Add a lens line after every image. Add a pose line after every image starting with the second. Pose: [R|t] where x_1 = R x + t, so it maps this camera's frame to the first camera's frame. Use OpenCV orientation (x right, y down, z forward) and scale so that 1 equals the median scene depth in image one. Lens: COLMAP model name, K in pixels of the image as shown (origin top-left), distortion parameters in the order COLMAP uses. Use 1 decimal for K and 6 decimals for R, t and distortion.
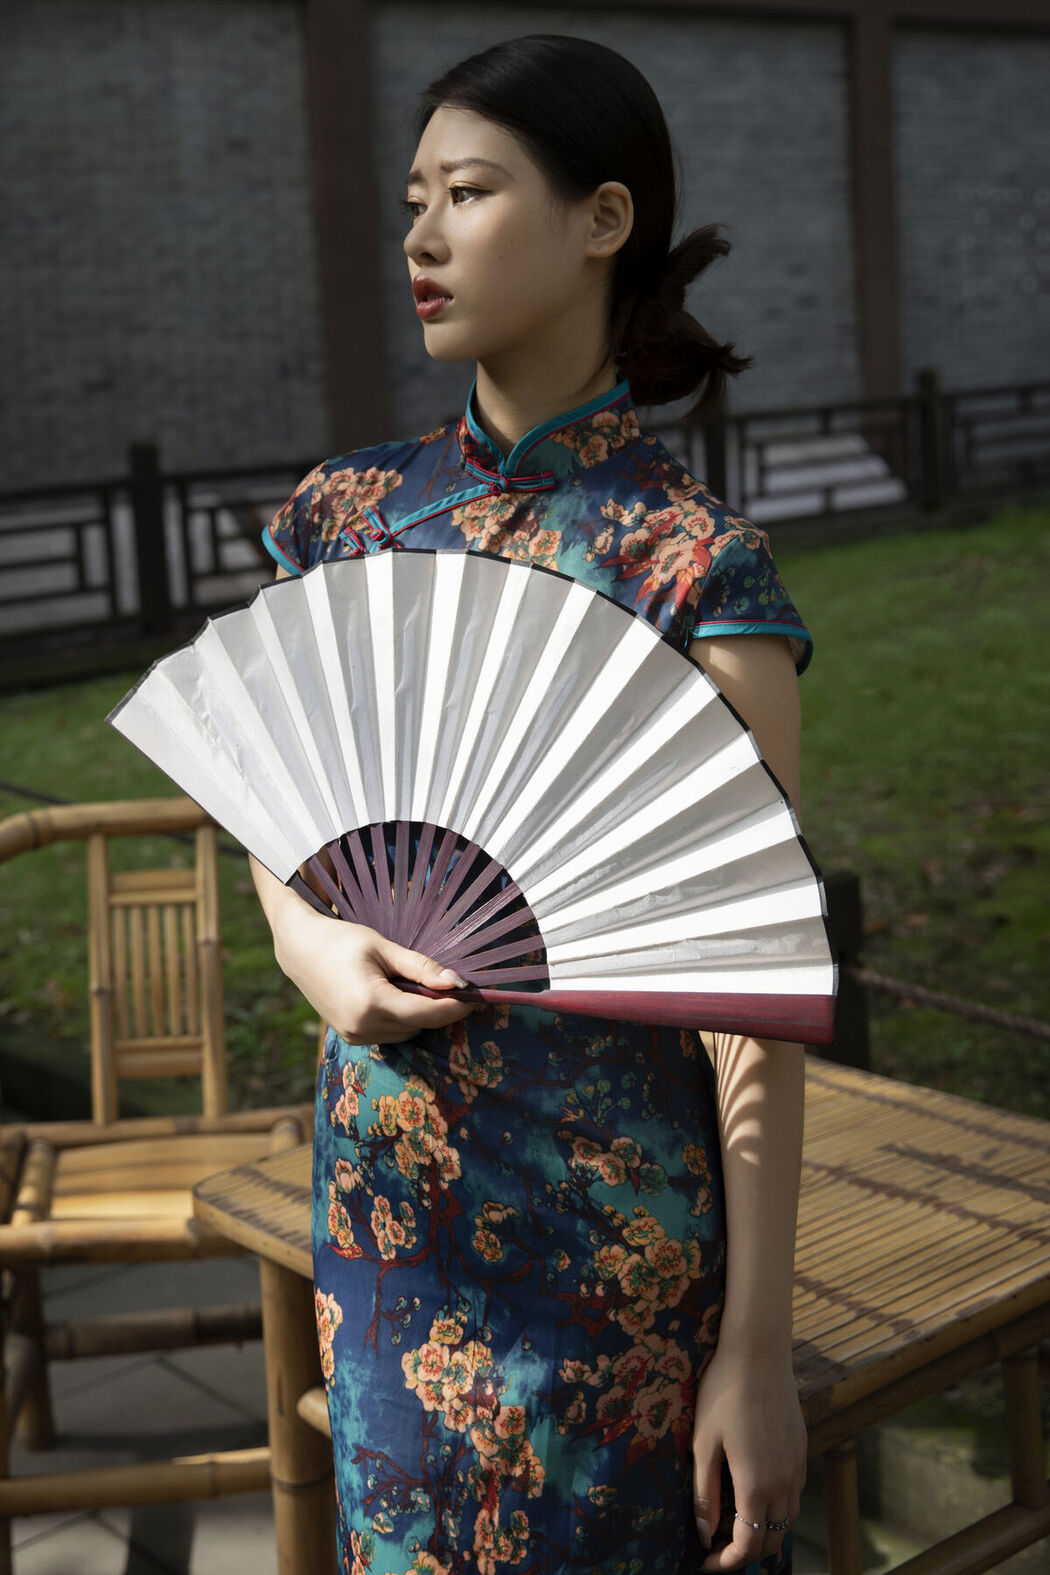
lens RADIAL K [[2079.4, 0, 525.0], [0, 2079.4, 787.5], [0, 0, 1]] dist [-0.003096, 0.001354]
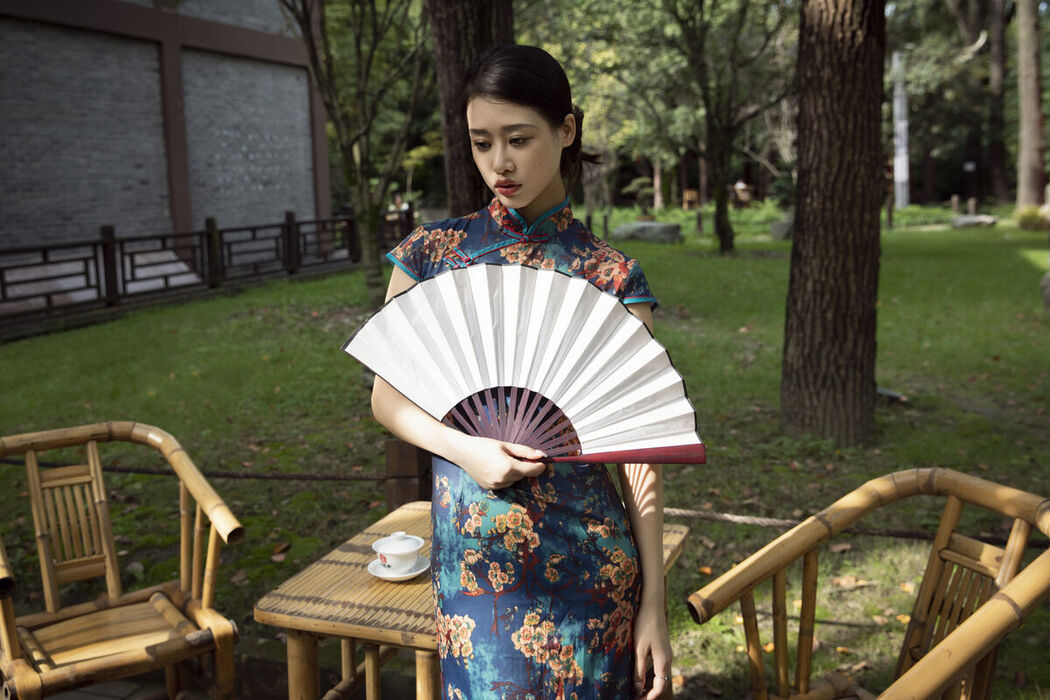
lens RADIAL K [[1037.1, 0, 525.0], [0, 1037.1, 350.0], [0, 0, 1]] dist [-0.000596, 0.001584]
pose [[0.842145, -0.029222, 0.538458, -0.624121], [0.072545, 0.995593, -0.059429, 0.044231], [-0.534349, 0.089110, 0.840554, 0.060877]]
